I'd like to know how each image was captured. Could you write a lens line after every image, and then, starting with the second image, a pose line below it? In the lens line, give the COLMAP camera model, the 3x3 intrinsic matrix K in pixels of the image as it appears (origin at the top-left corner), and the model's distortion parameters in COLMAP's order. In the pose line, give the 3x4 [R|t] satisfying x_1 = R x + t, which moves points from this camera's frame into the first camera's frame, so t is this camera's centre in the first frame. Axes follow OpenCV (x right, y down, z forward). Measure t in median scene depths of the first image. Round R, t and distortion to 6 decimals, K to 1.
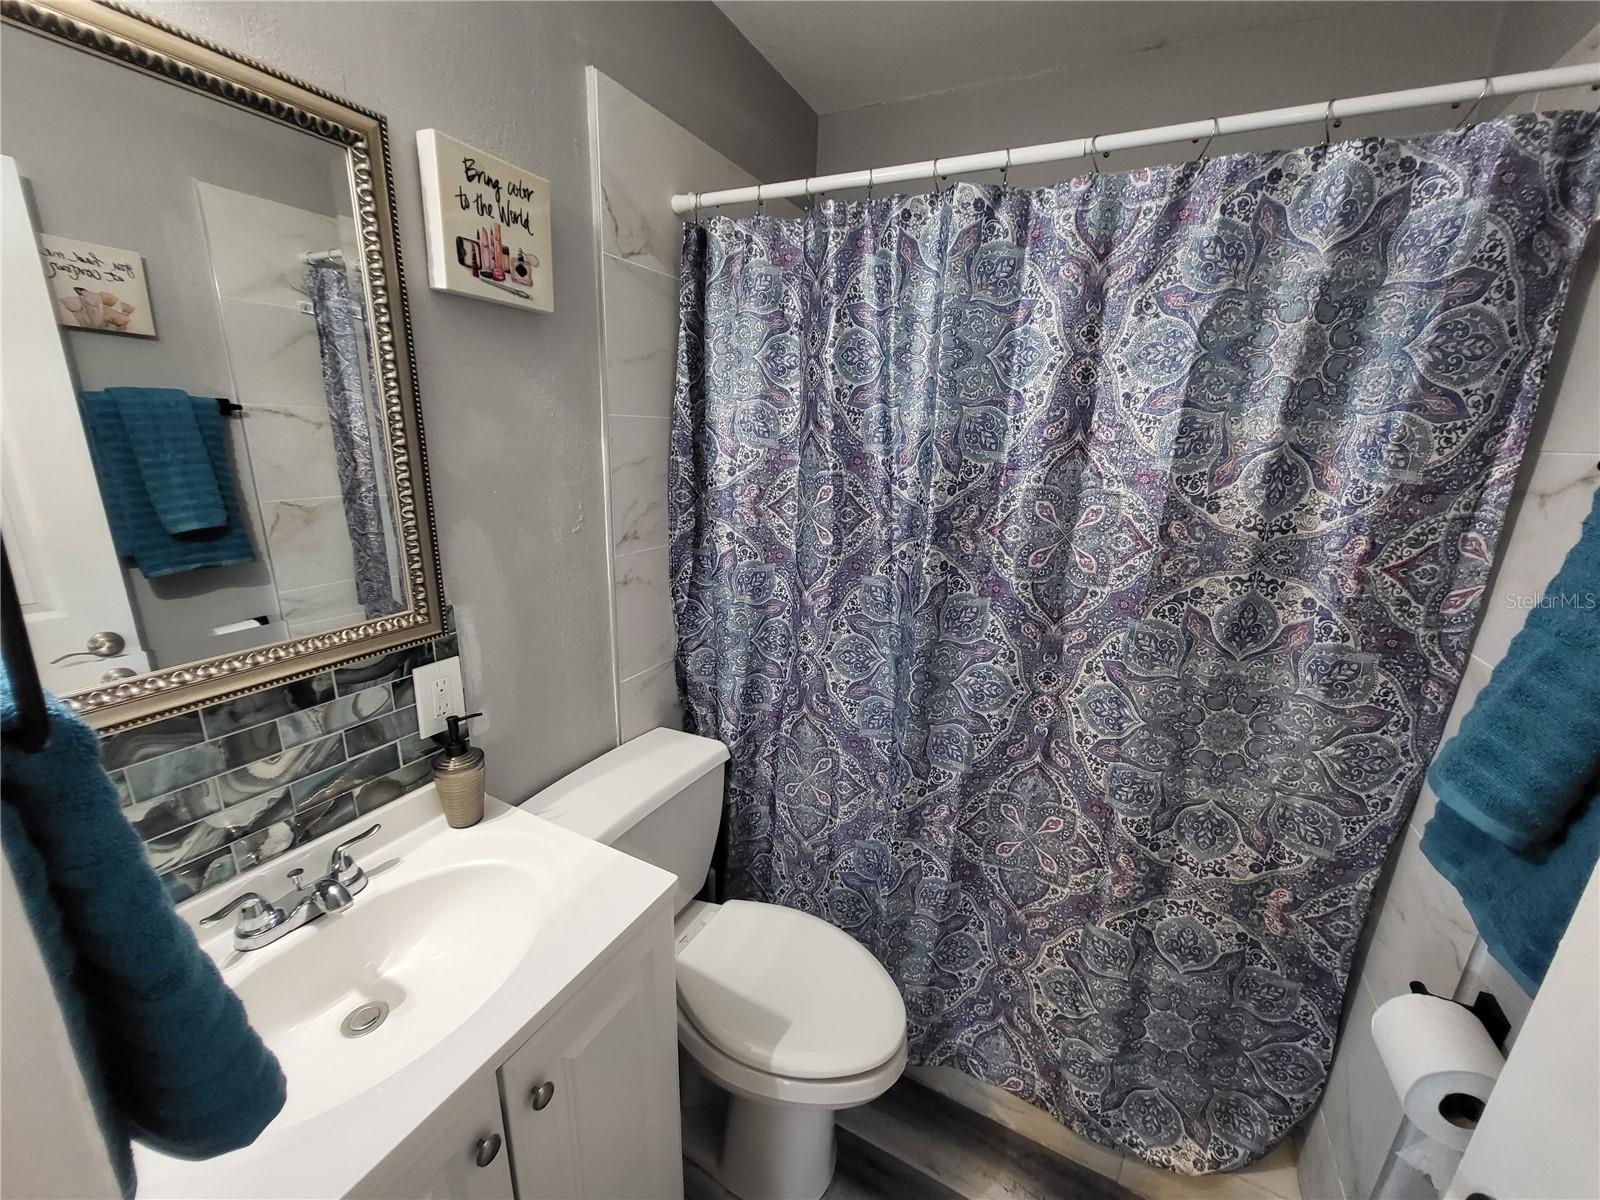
lens RADIAL K [[625.9, 0, 801.6], [0, 625.9, 604.8], [0, 0, 1]] dist [-0.002262, -0.000353]
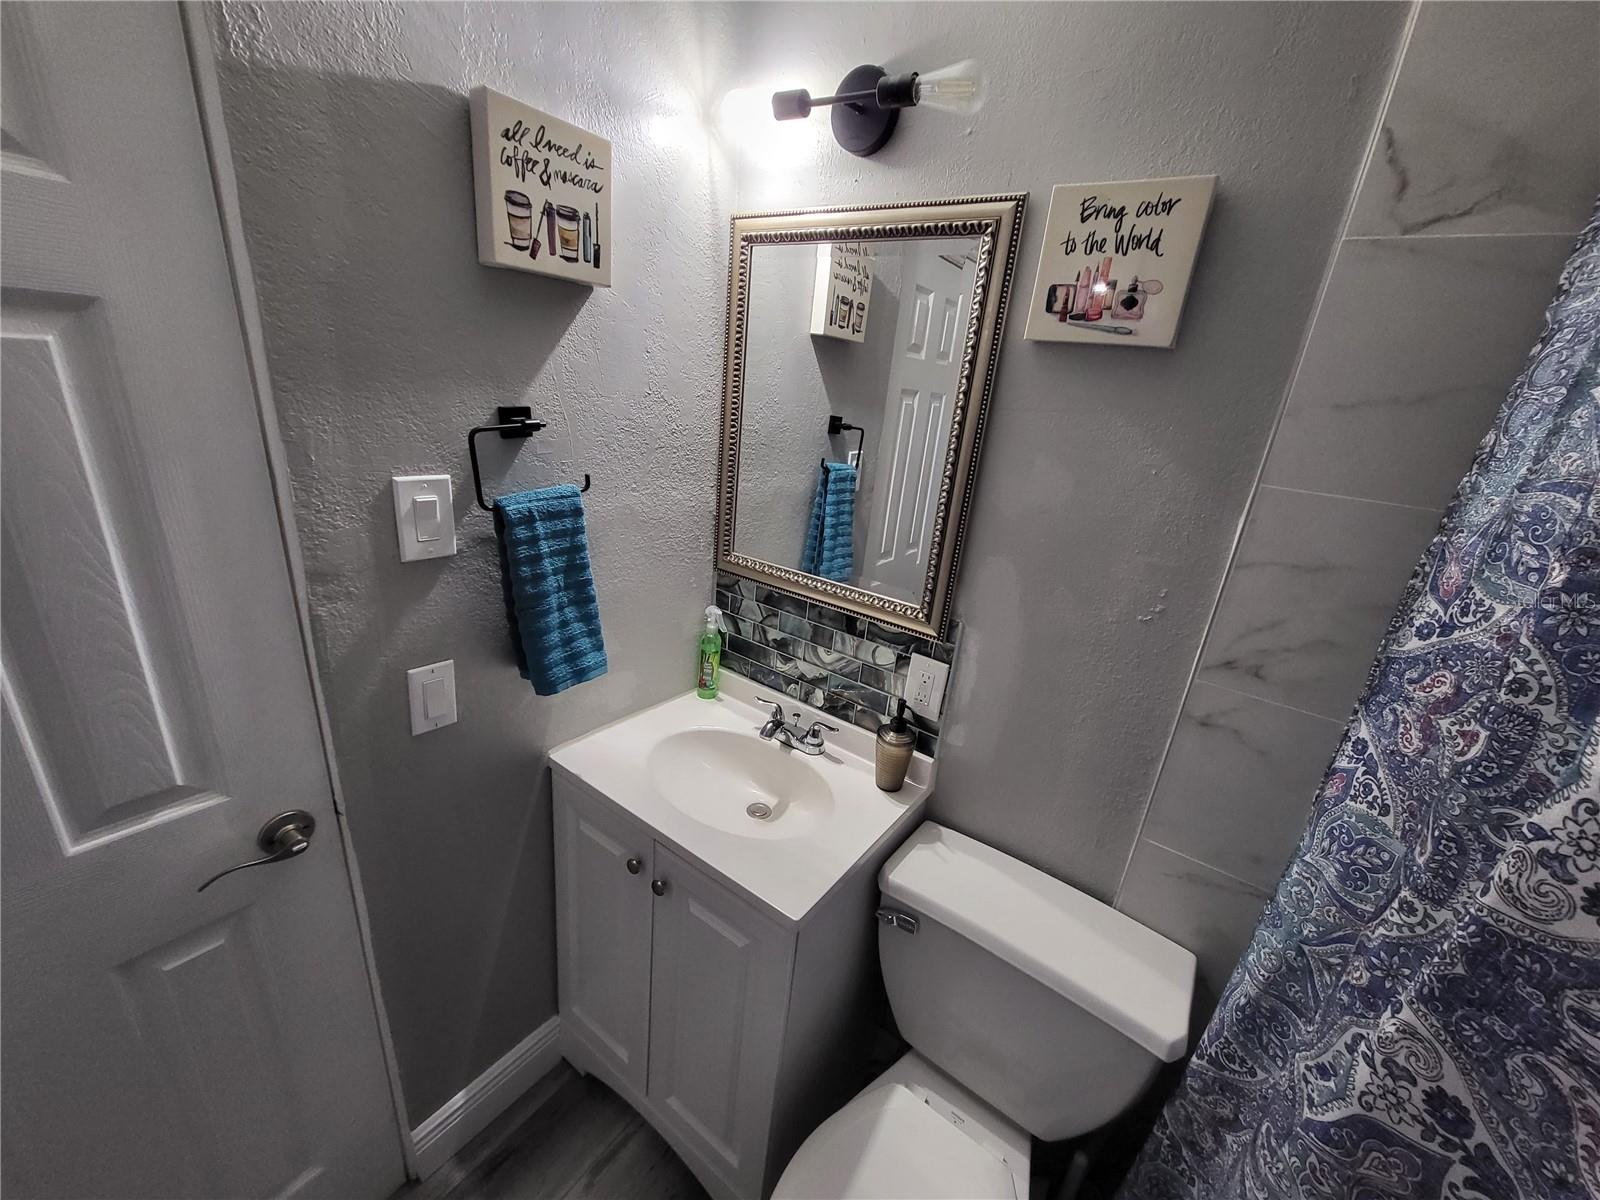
lens RADIAL K [[625.9, 0, 801.6], [0, 625.9, 604.8], [0, 0, 1]] dist [-0.002262, -0.000353]
pose [[-0.135803, 0.284887, -0.948892, 0.576795], [-0.364038, 0.876418, 0.315228, -0.301928], [0.921431, 0.388241, -0.015310, 0.819406]]
